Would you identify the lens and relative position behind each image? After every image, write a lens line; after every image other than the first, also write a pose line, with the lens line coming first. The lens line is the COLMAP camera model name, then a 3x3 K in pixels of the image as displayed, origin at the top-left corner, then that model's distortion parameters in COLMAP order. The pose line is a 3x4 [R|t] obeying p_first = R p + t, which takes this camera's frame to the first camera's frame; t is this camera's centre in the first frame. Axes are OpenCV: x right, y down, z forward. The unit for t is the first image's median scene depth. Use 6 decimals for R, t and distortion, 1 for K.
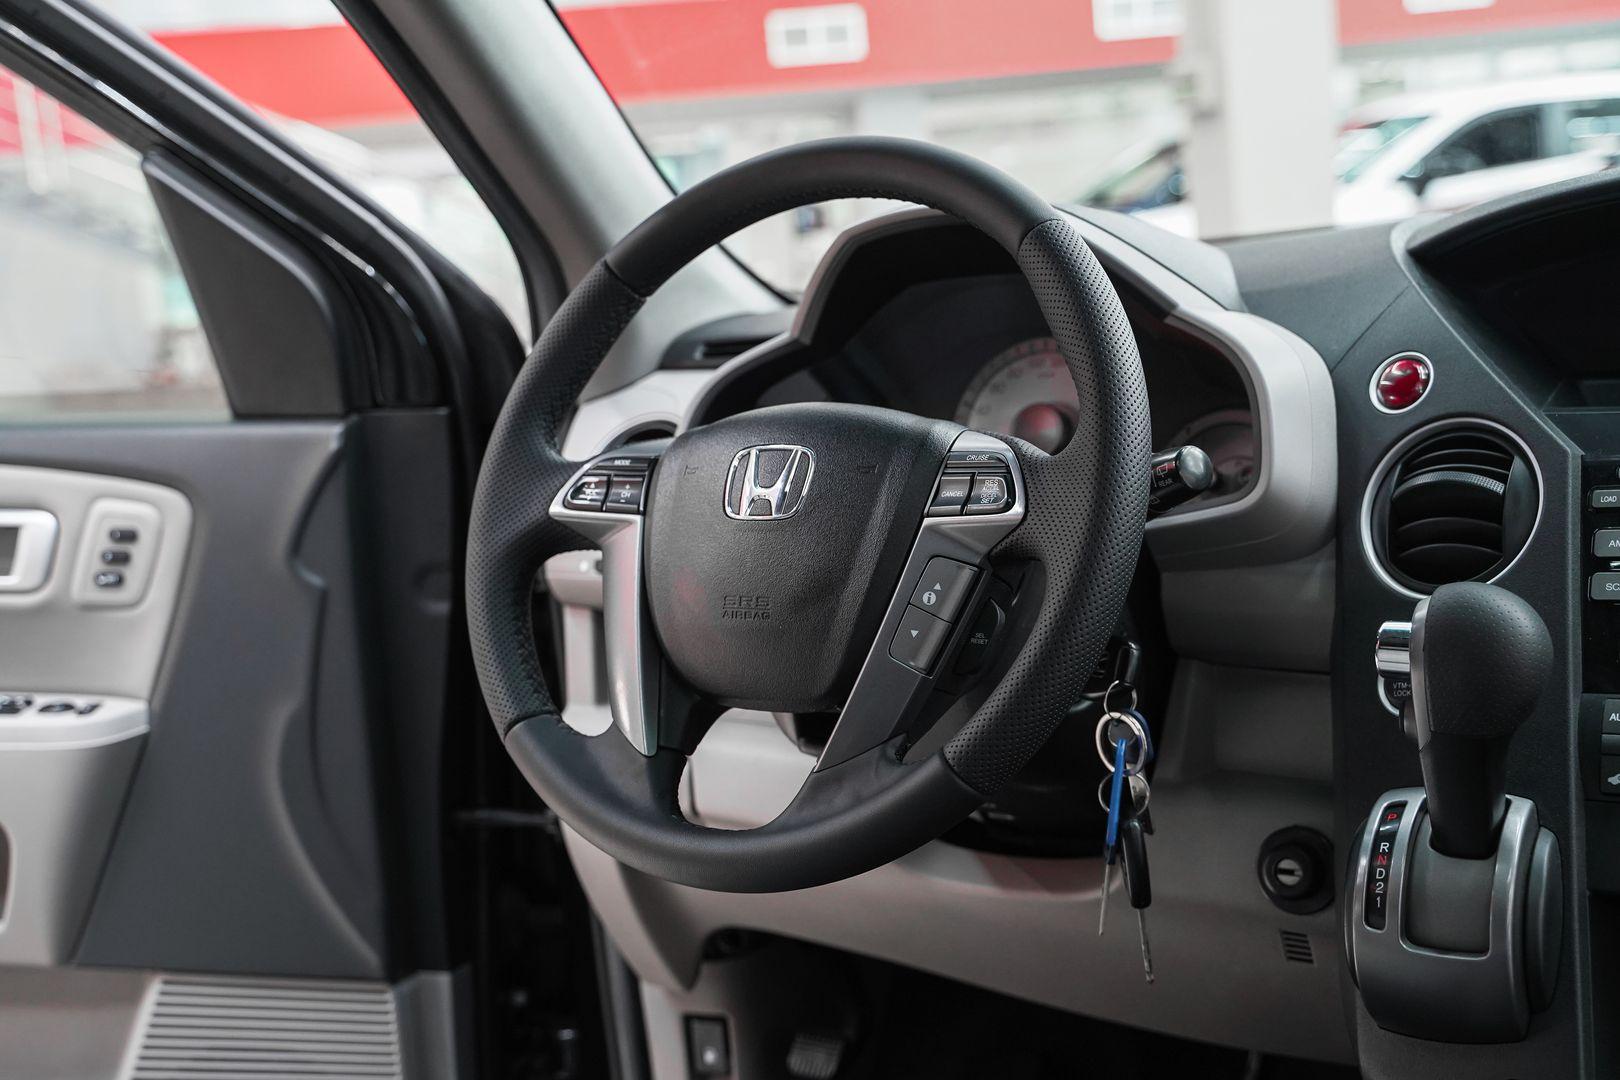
lens RADIAL K [[2016.2, 0, 766.1], [0, 2016.2, 535.4], [0, 0, 1]] dist [0.015557, 0.063662]
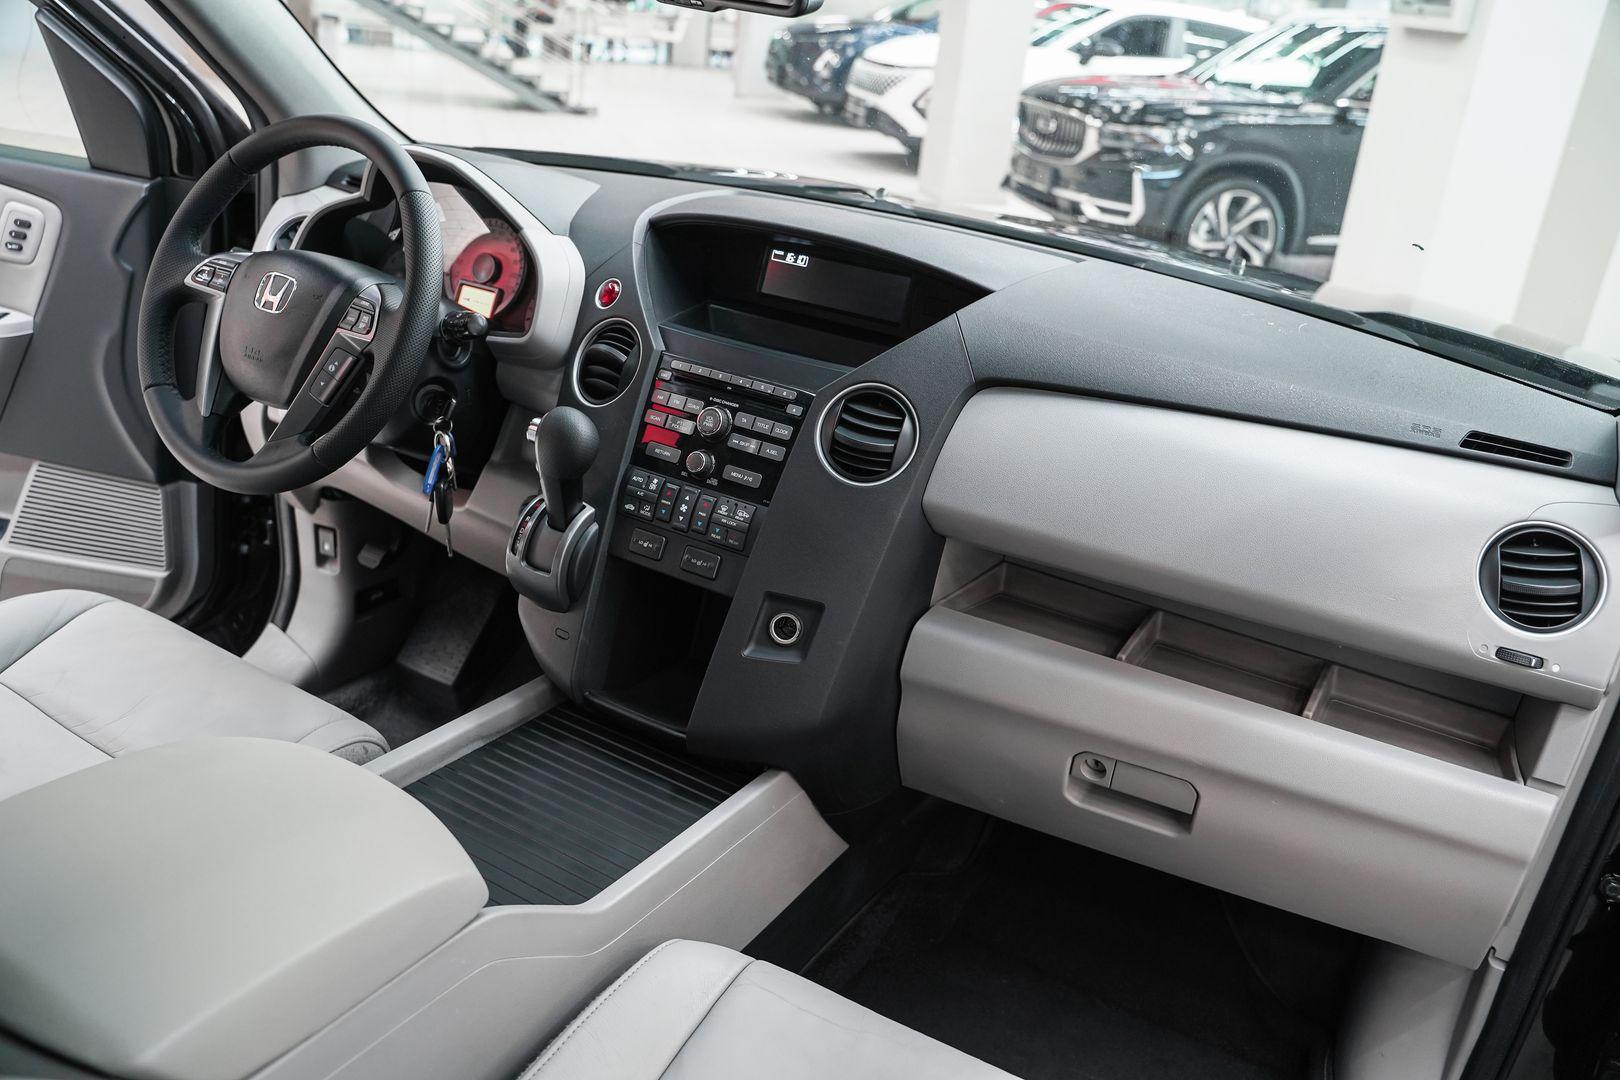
lens RADIAL K [[1309.3, 0, 810.0], [0, 1309.3, 540.0], [0, 0, 1]] dist [-0.118553, 0.094609]
pose [[0.978522, 0.153740, 0.137328, 0.357508], [-0.183779, 0.952377, 0.243316, -0.186546], [-0.093381, -0.263328, 0.960176, -0.311596]]
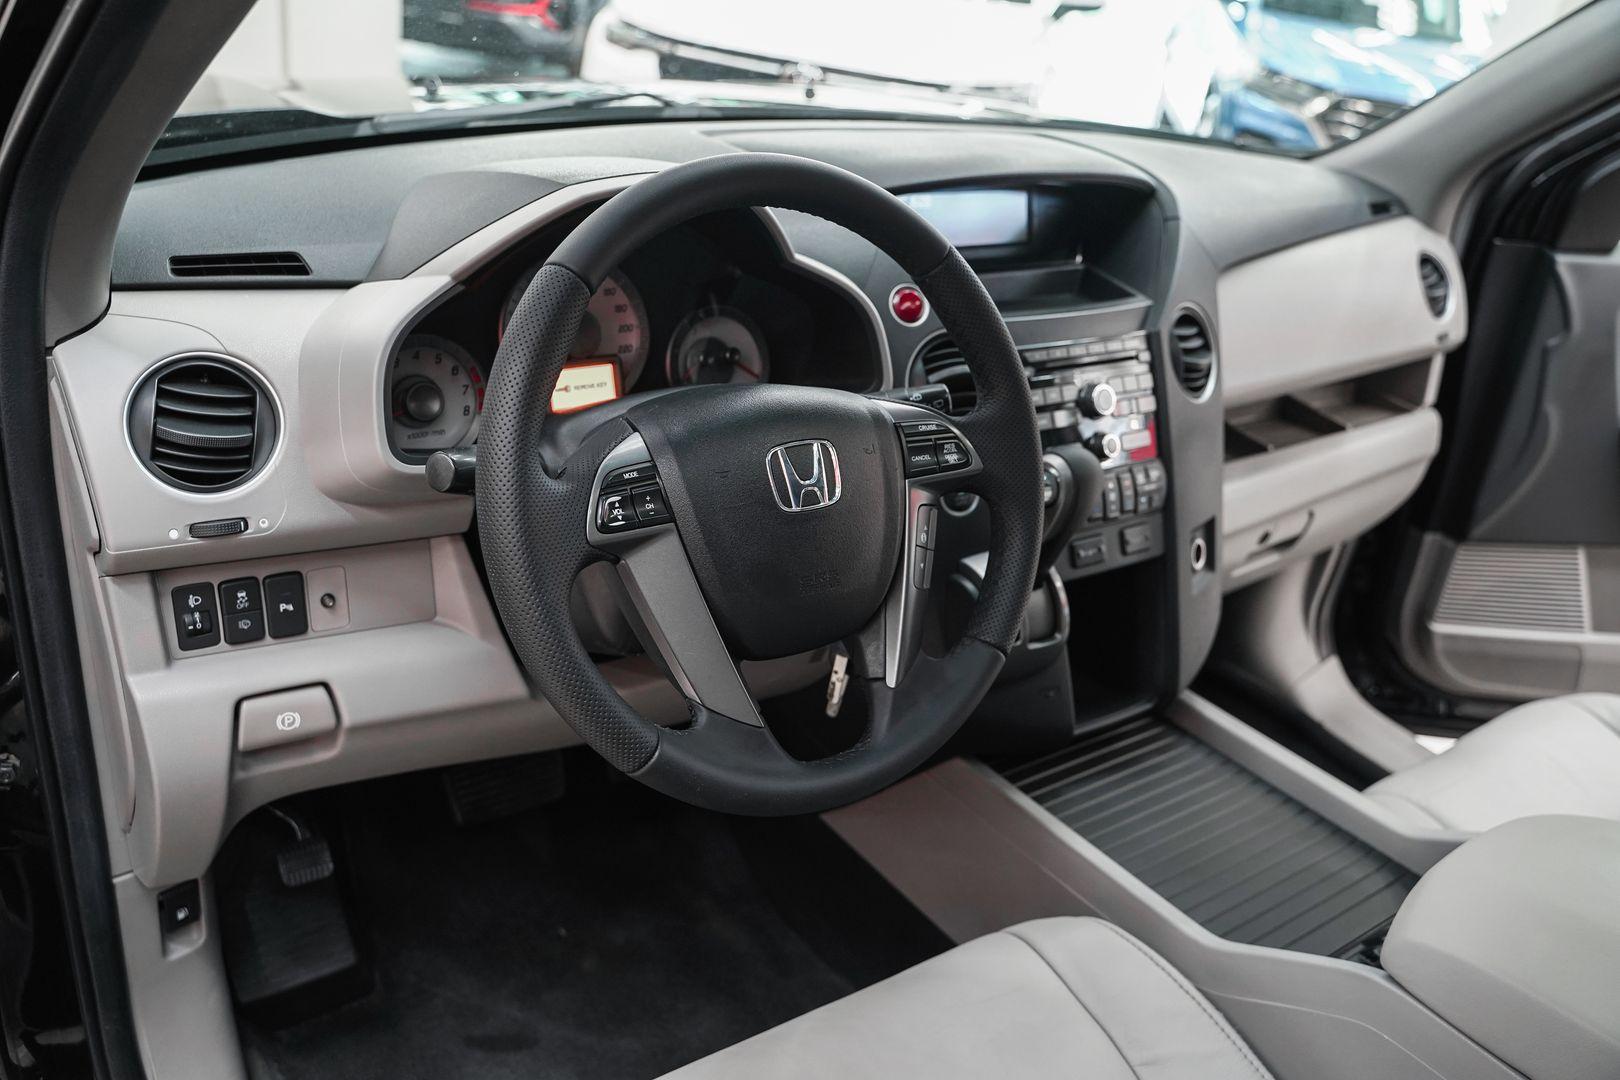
lens RADIAL K [[1322.7, 0, 810.9], [0, 1322.7, 523.3], [0, 0, 1]] dist [-0.116708, 0.094448]
pose [[0.341997, -0.291223, 0.893436, -0.653813], [-0.019416, 0.948373, 0.316562, -0.229340], [-0.939501, -0.125610, 0.318686, 0.694782]]
